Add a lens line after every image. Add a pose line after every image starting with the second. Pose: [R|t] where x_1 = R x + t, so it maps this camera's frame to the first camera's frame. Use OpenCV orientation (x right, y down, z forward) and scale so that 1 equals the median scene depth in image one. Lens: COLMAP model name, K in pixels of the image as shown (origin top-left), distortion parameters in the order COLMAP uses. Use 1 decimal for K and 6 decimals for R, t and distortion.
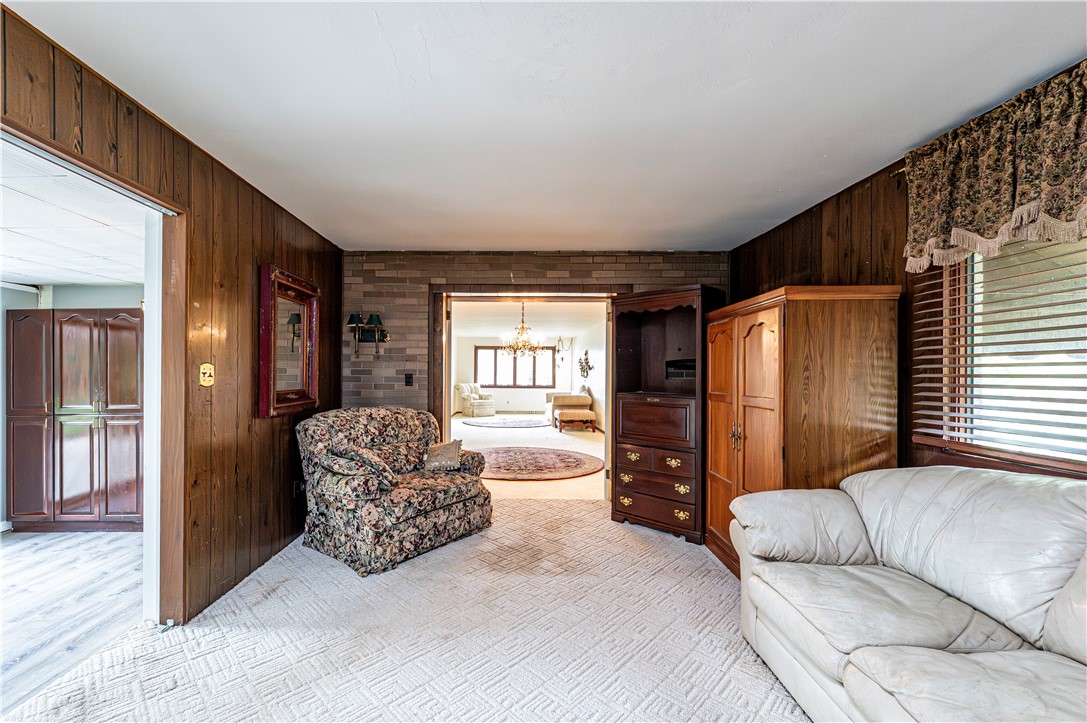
lens RADIAL K [[441.5, 0, 540.5], [0, 441.5, 370.2], [0, 0, 1]] dist [-0.004353, -0.000337]
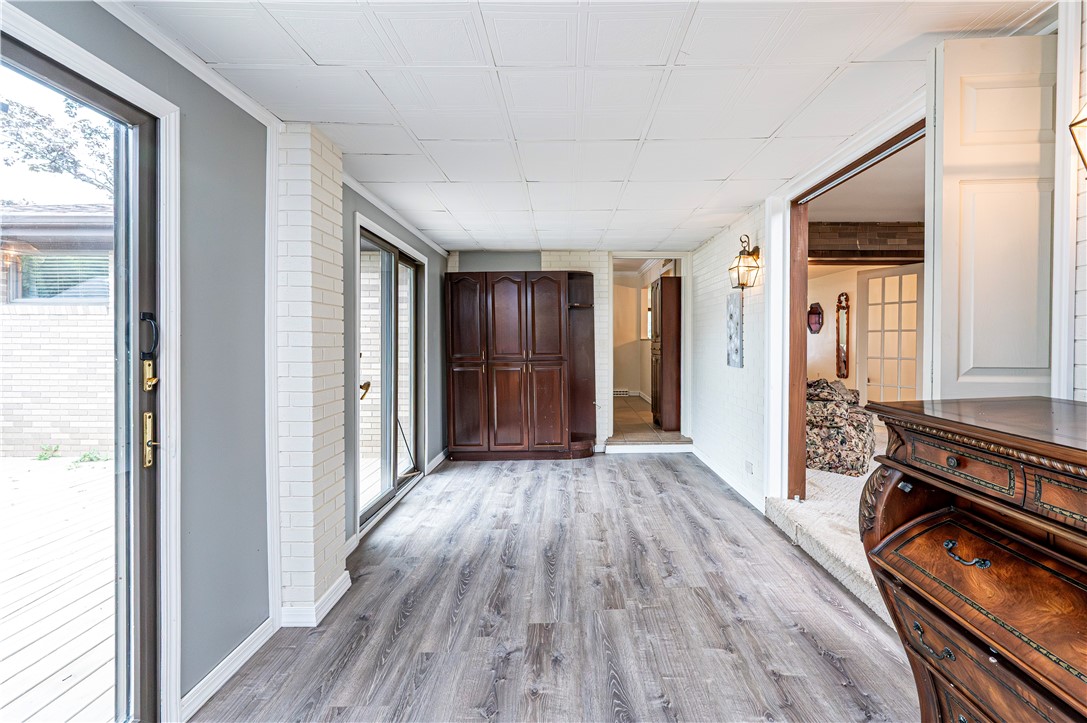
lens RADIAL K [[469.4, 0, 546.4], [0, 469.4, 352.2], [0, 0, 1]] dist [-0.001332, -0.000199]
pose [[0.999980, -0.003268, 0.005480, -0.959185], [0.003188, 0.999891, 0.014390, 0.059047], [-0.005526, -0.014372, 0.999881, -0.262532]]
